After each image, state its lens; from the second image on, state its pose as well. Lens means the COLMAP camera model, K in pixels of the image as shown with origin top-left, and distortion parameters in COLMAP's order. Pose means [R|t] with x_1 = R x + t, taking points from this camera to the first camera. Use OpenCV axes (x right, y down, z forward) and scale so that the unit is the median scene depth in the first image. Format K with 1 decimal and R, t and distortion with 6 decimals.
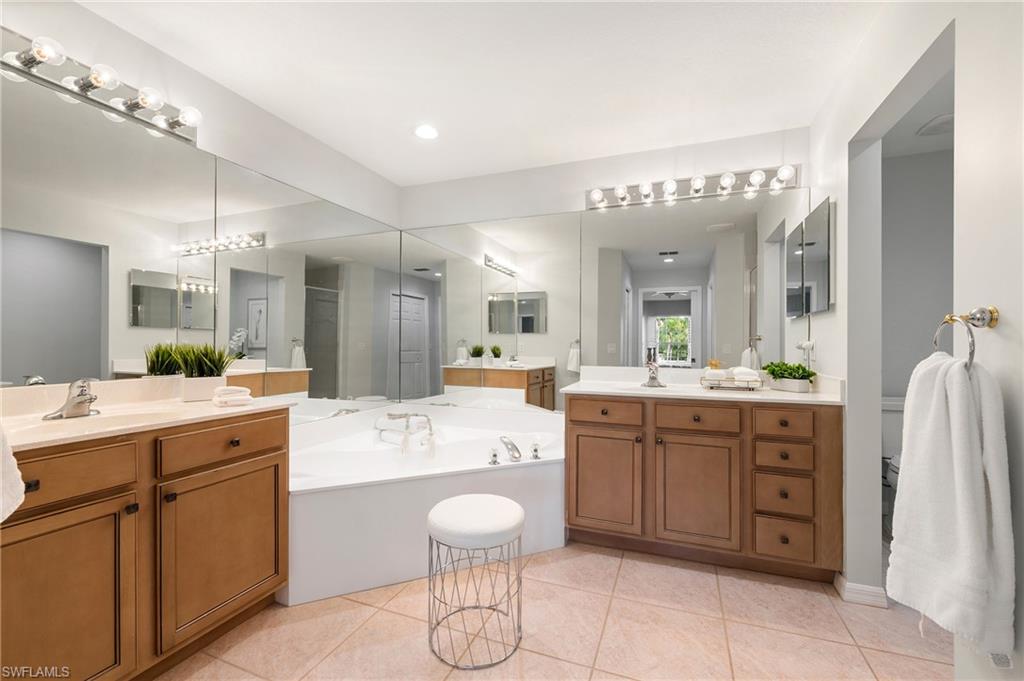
lens RADIAL K [[416.3, 0, 512.4], [0, 416.3, 338.7], [0, 0, 1]] dist [0.000183, -0.002069]
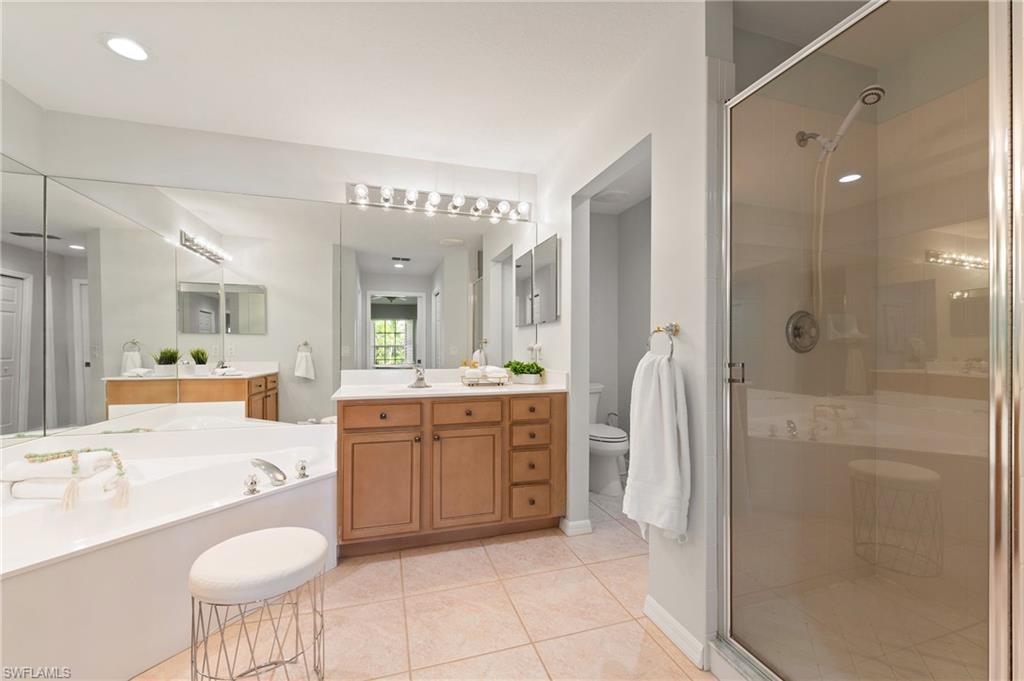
lens RADIAL K [[416.3, 0, 507.2], [0, 416.3, 346.2], [0, 0, 1]] dist [0.000183, -0.002069]
pose [[0.791827, -0.002853, 0.610739, -0.138604], [-0.004601, 0.999933, 0.010637, -0.000277], [-0.610728, -0.011233, 0.791761, 0.044440]]
